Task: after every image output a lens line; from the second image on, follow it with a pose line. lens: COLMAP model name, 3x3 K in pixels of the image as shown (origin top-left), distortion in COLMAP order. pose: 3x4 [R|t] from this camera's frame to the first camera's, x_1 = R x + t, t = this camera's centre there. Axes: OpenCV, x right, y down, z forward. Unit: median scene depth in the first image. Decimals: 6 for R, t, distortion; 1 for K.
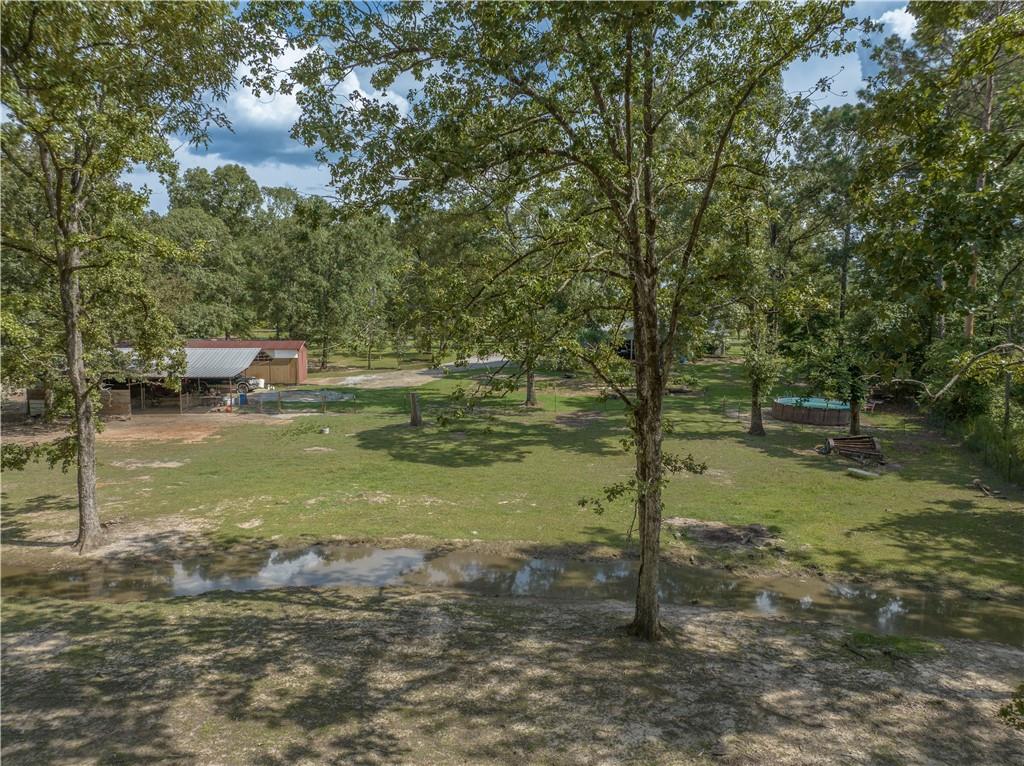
lens RADIAL K [[721.2, 0, 516.5], [0, 721.2, 385.9], [0, 0, 1]] dist [-0.061167, 0.037673]
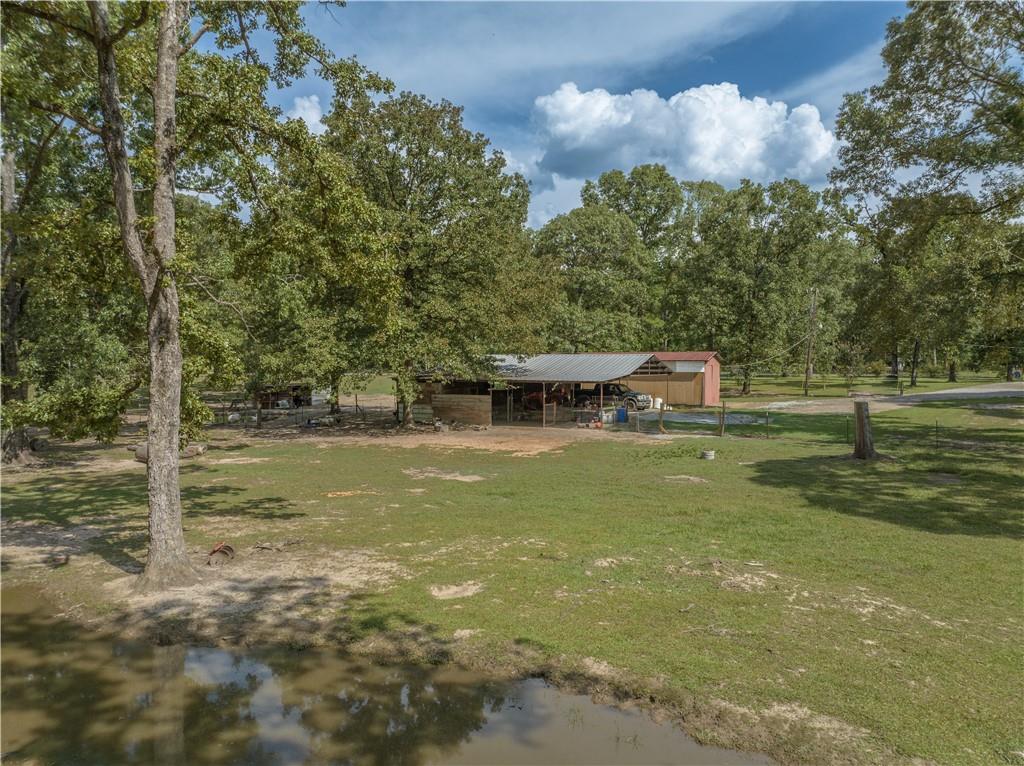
lens RADIAL K [[721.2, 0, 516.5], [0, 721.2, 385.9], [0, 0, 1]] dist [-0.061167, 0.037673]
pose [[0.818003, 0.012859, -0.575070, -0.033227], [-0.057991, 0.996500, -0.060207, 0.043009], [0.572283, 0.082599, 0.815886, 0.322312]]
